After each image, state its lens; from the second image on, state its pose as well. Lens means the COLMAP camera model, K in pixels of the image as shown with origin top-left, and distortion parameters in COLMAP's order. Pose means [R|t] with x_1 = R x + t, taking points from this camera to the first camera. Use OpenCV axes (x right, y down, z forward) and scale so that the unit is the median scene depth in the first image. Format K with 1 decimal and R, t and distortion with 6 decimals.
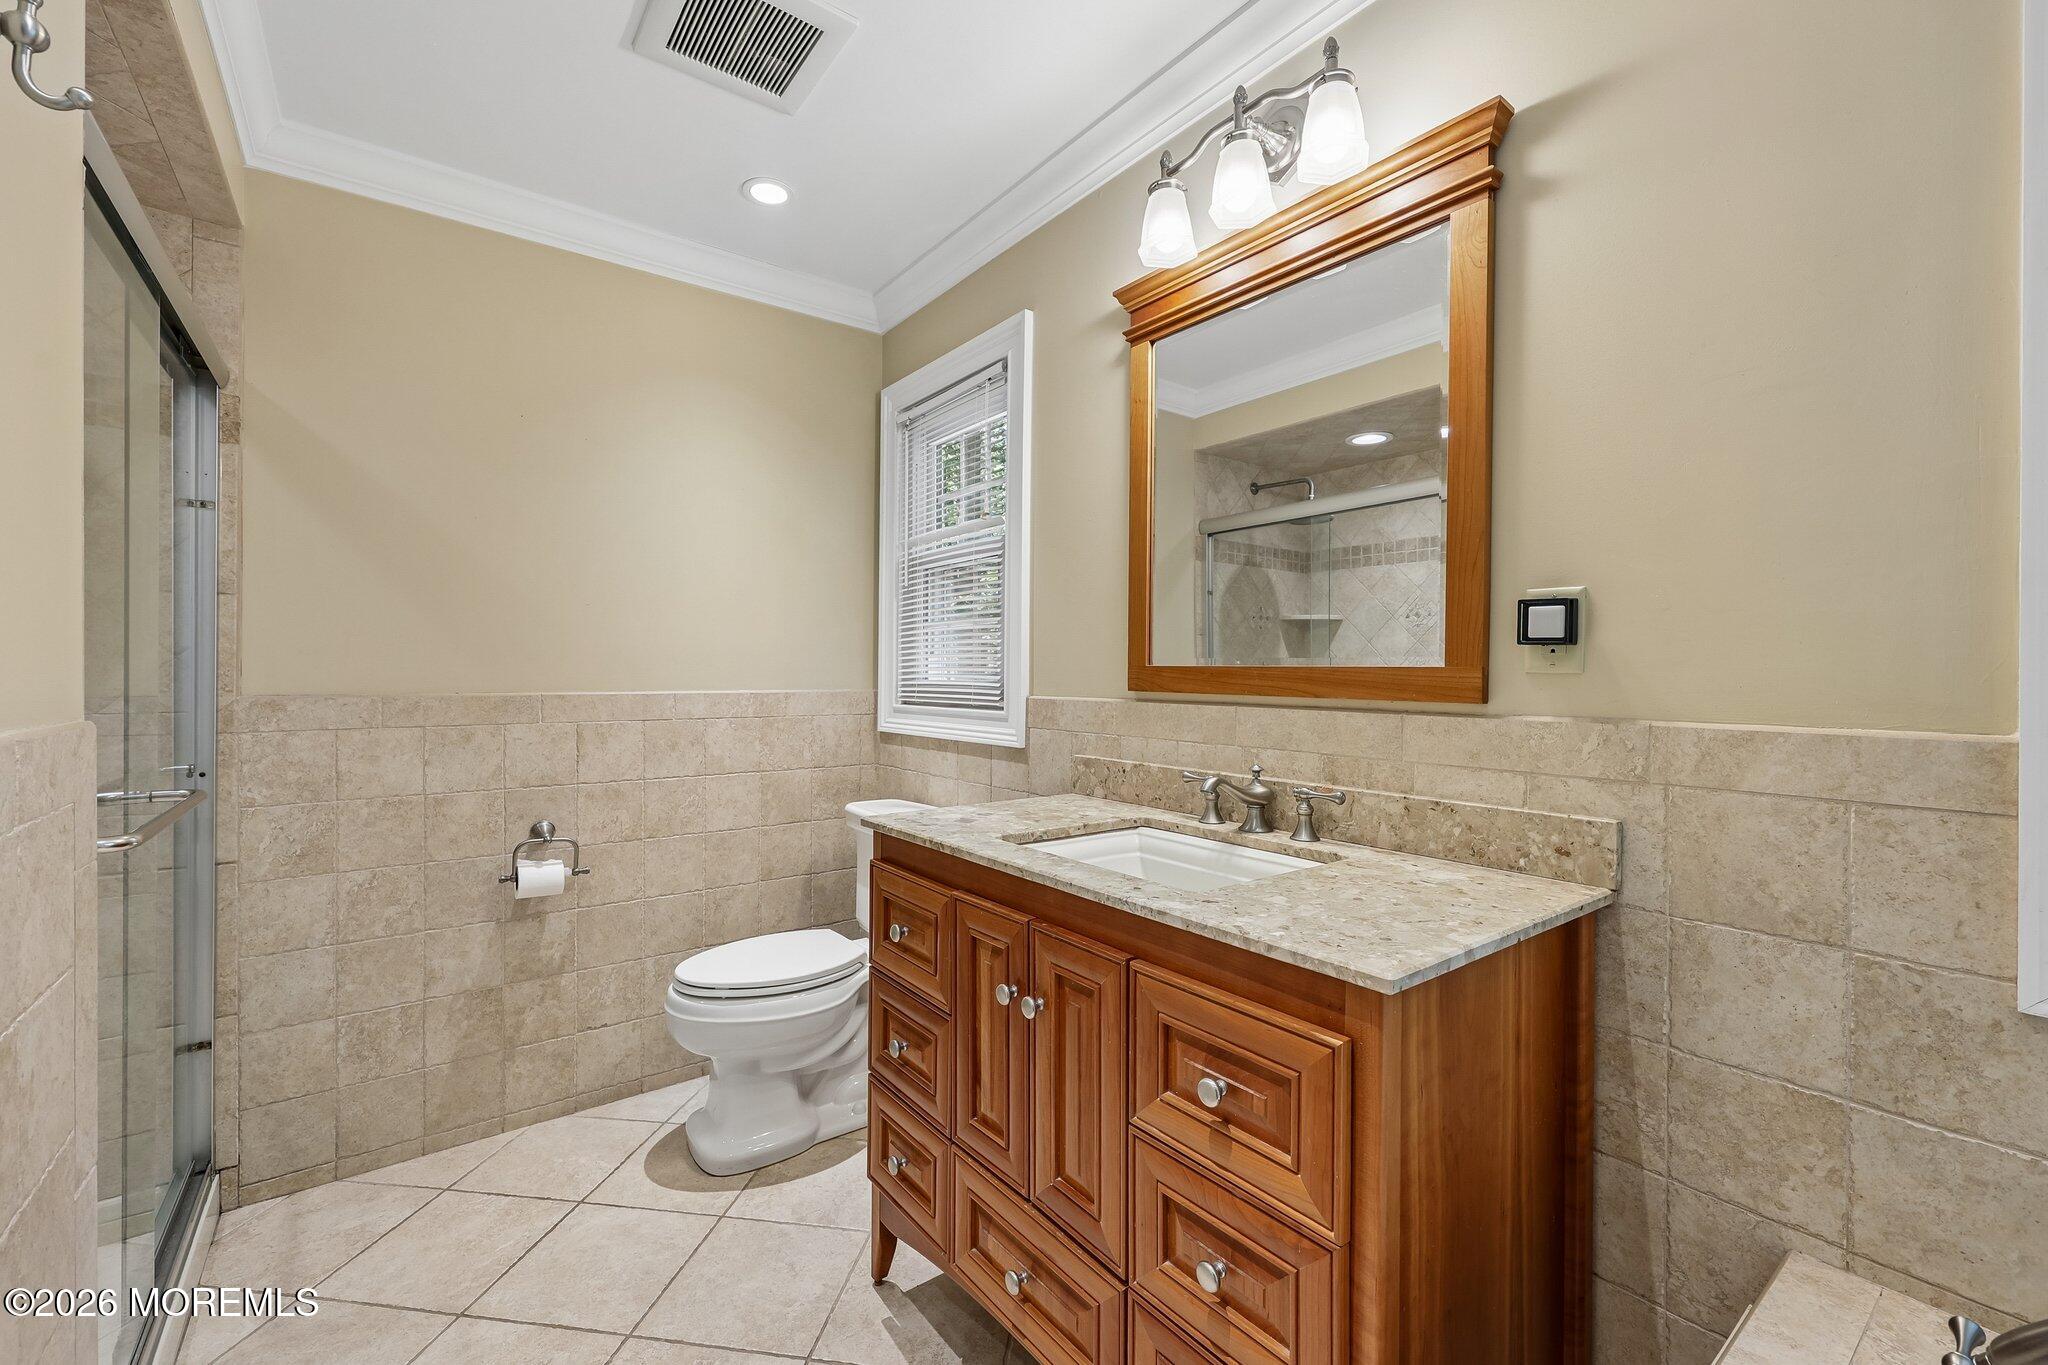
lens RADIAL K [[846.0, 0, 1022.5], [0, 846.0, 671.0], [0, 0, 1]] dist [-0.002297, 0.001434]
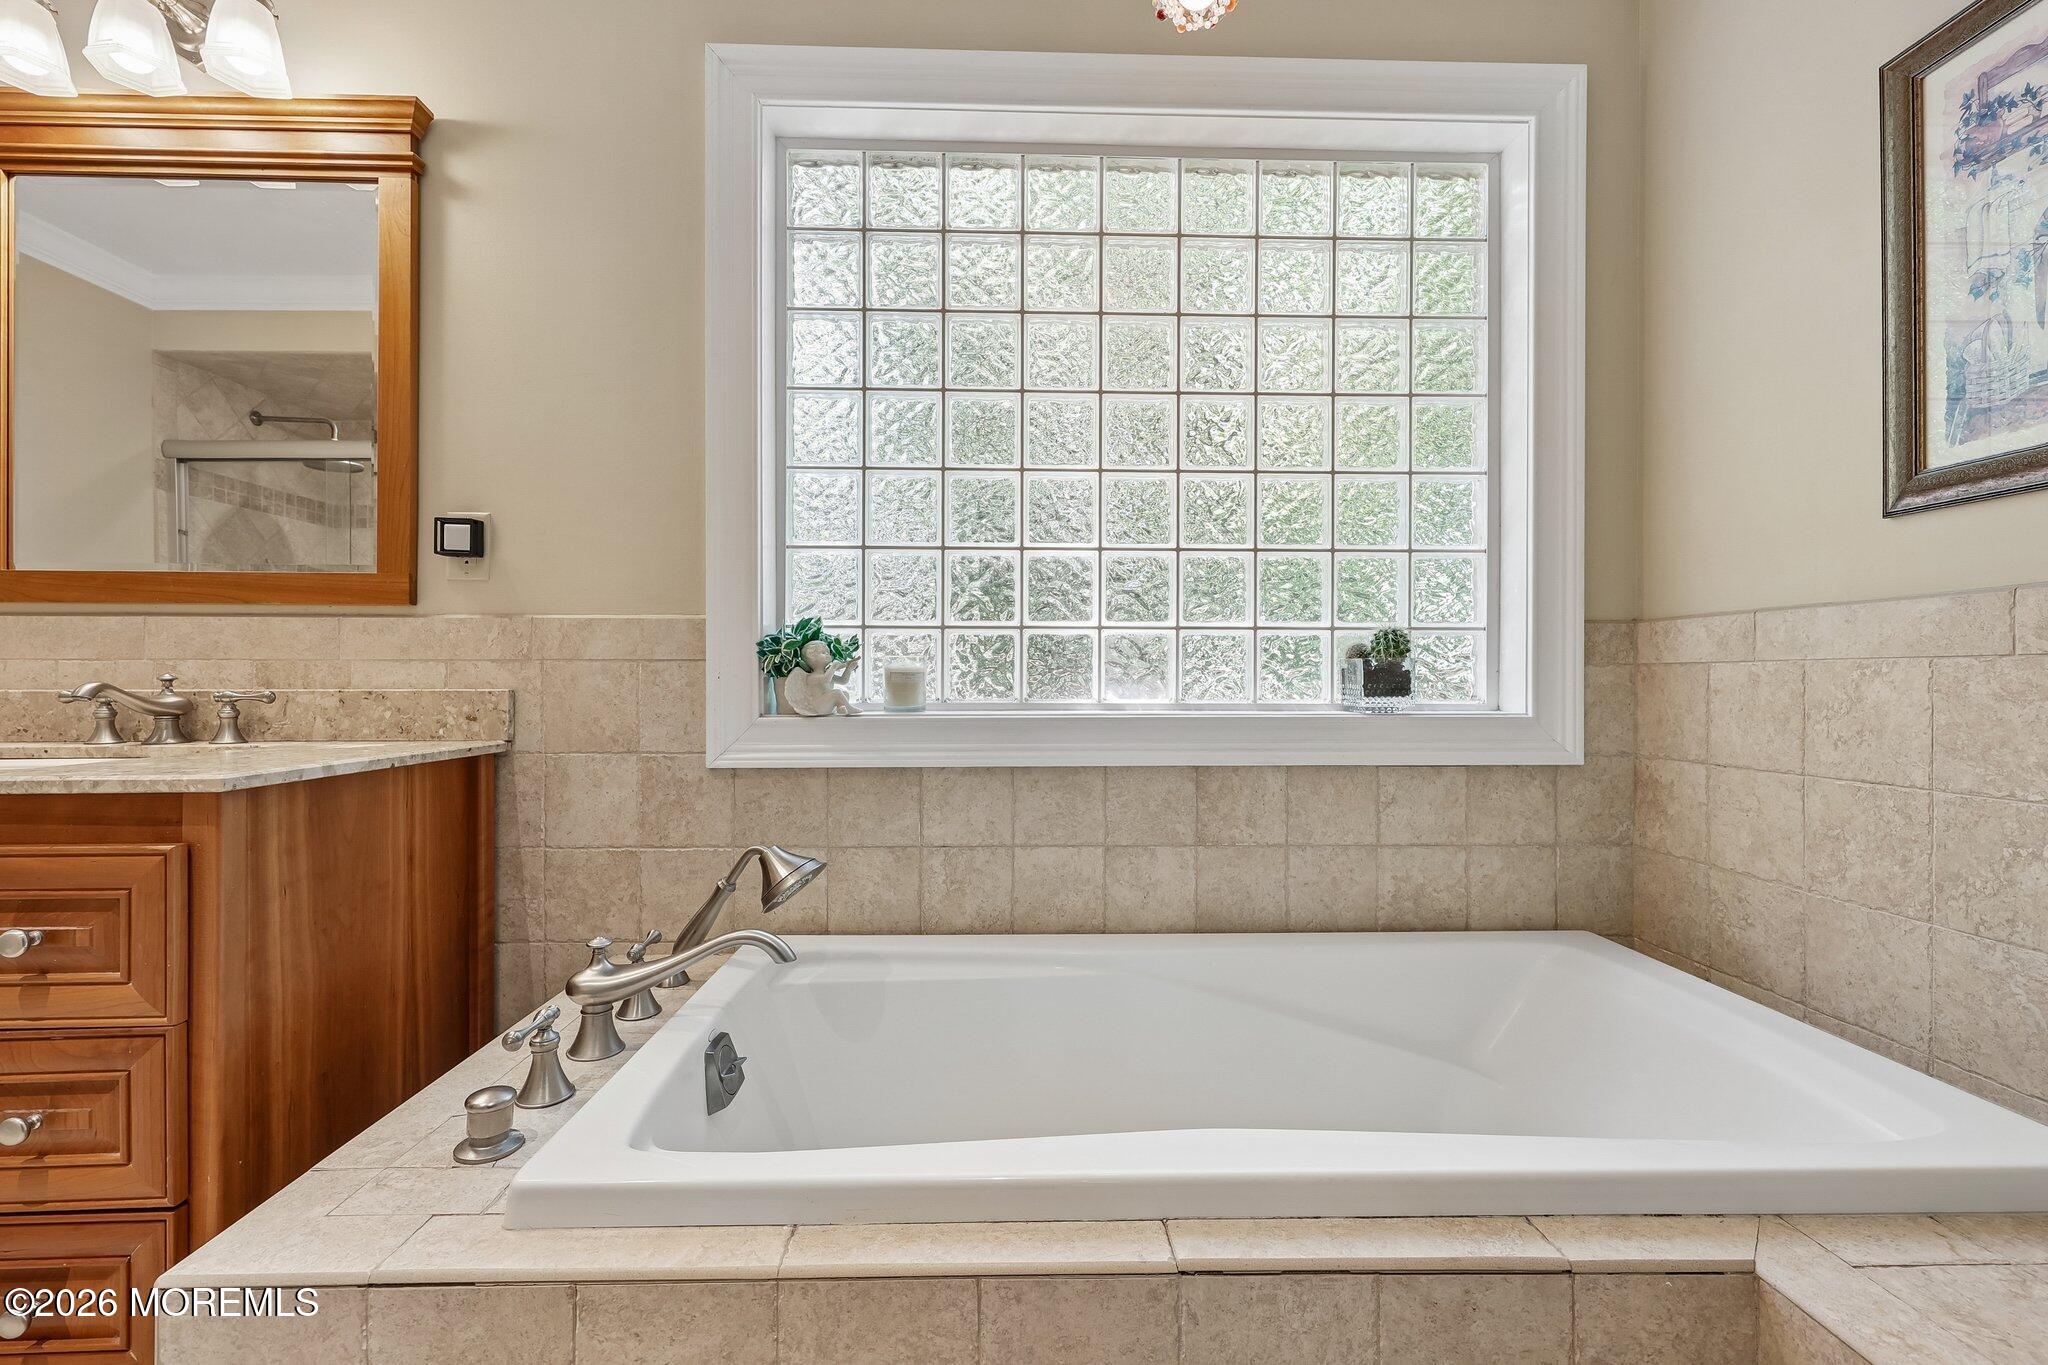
lens RADIAL K [[846.0, 0, 1021.1], [0, 846.0, 679.4], [0, 0, 1]] dist [-0.002297, 0.001434]
pose [[0.579059, -0.006662, 0.815259, 0.075819], [0.002848, 0.999977, 0.006149, 0.142904], [-0.815281, -0.001239, 0.579064, -0.395954]]
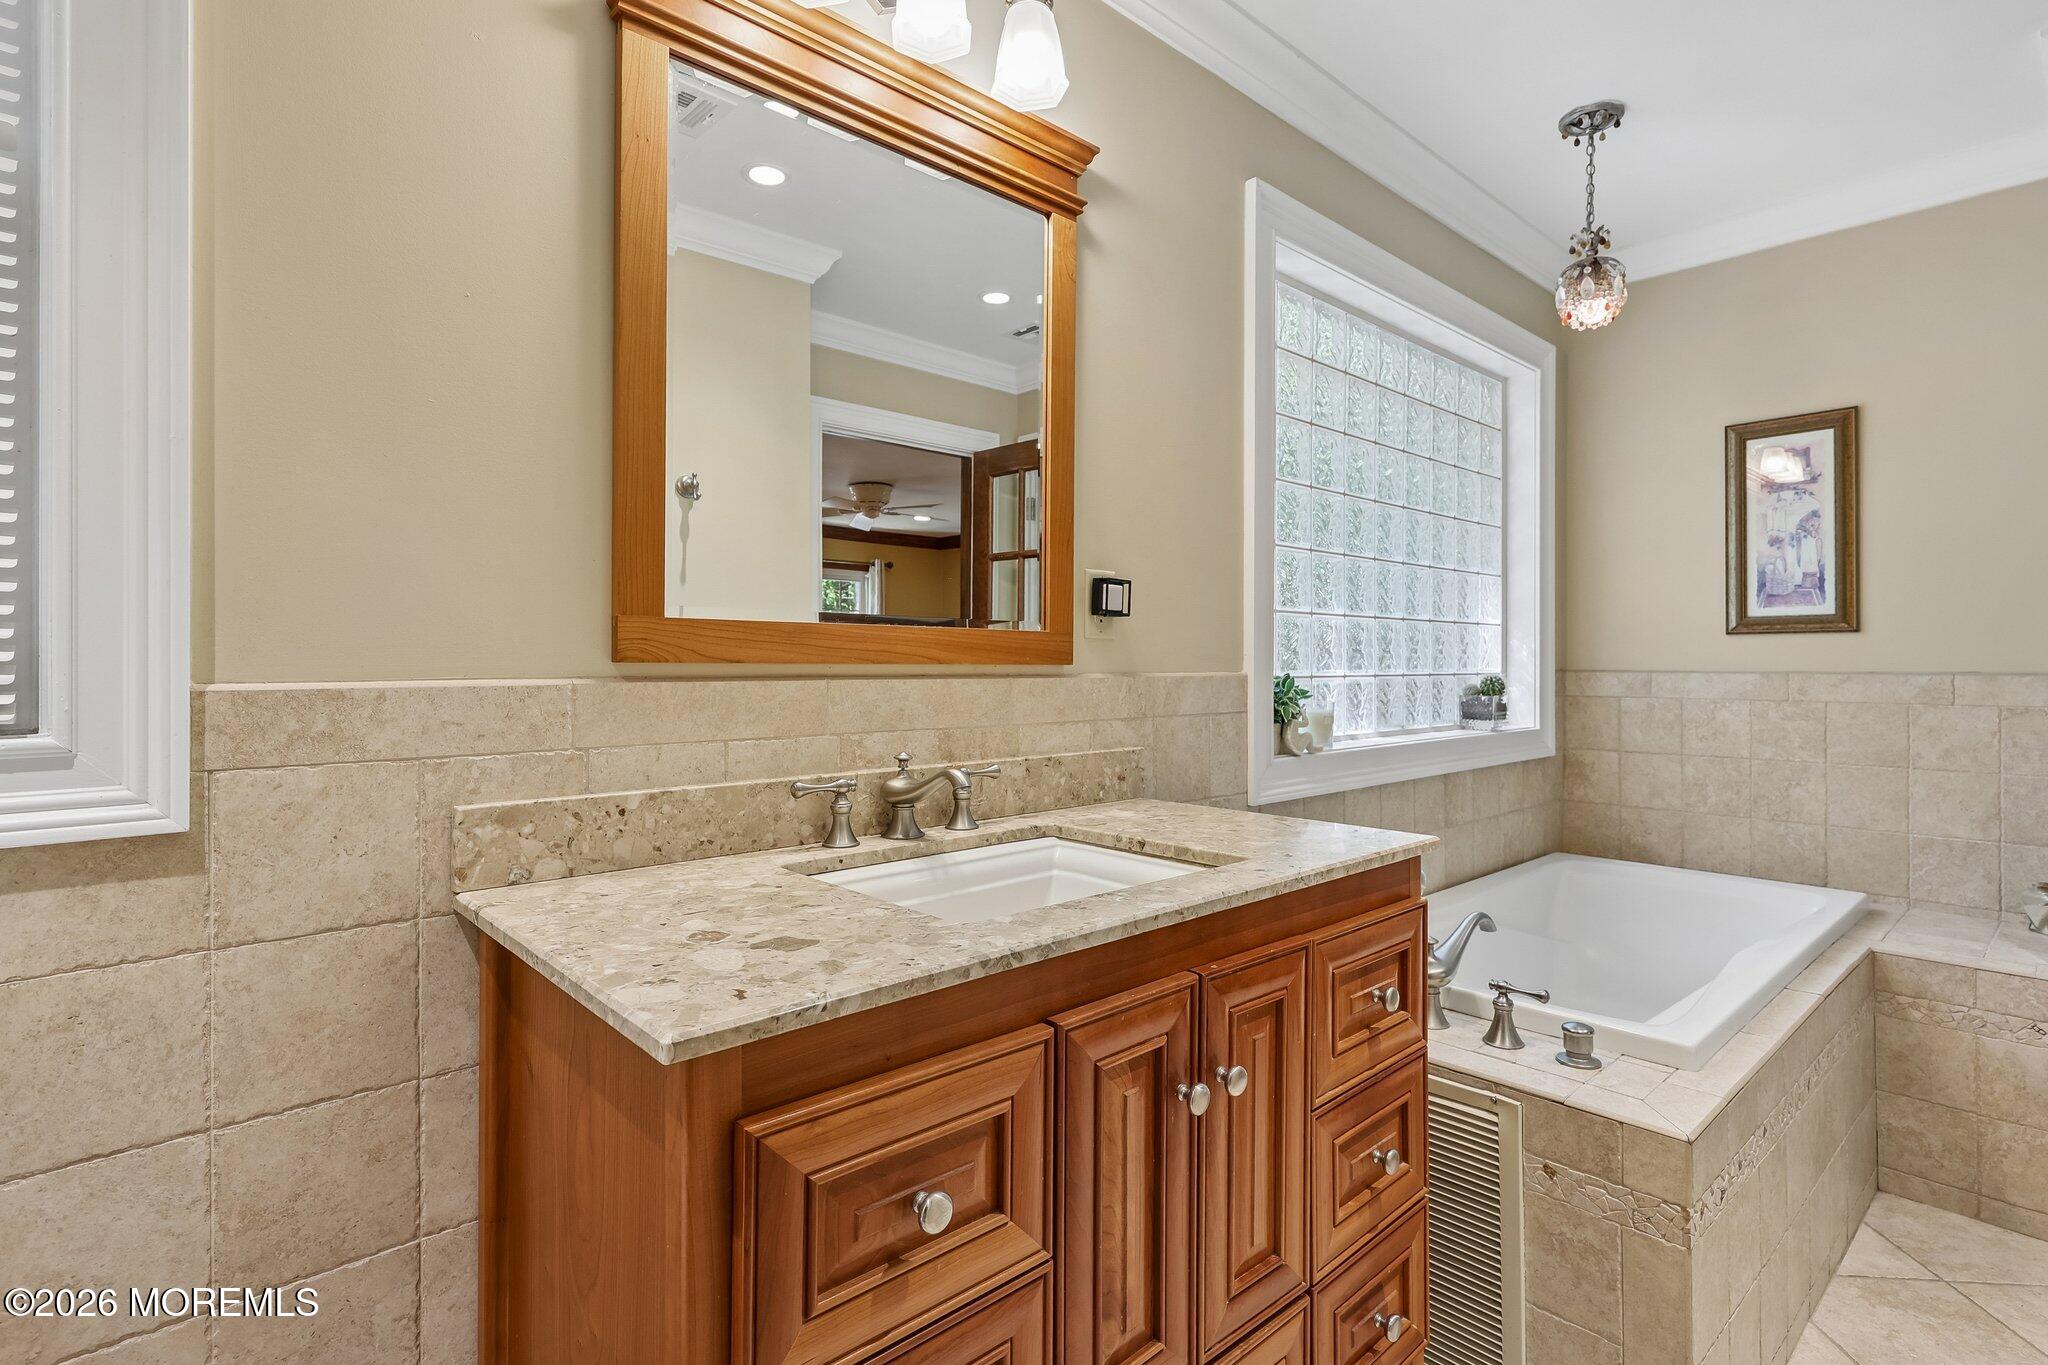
lens RADIAL K [[978.7, 0, 1036.5], [0, 978.7, 660.7], [0, 0, 1]] dist [-0.001772, -0.000767]
pose [[-0.086193, -0.004114, 0.996270, -0.788866], [-0.001184, 0.999991, 0.004027, 0.029149], [-0.996278, -0.000832, -0.086198, 1.197324]]
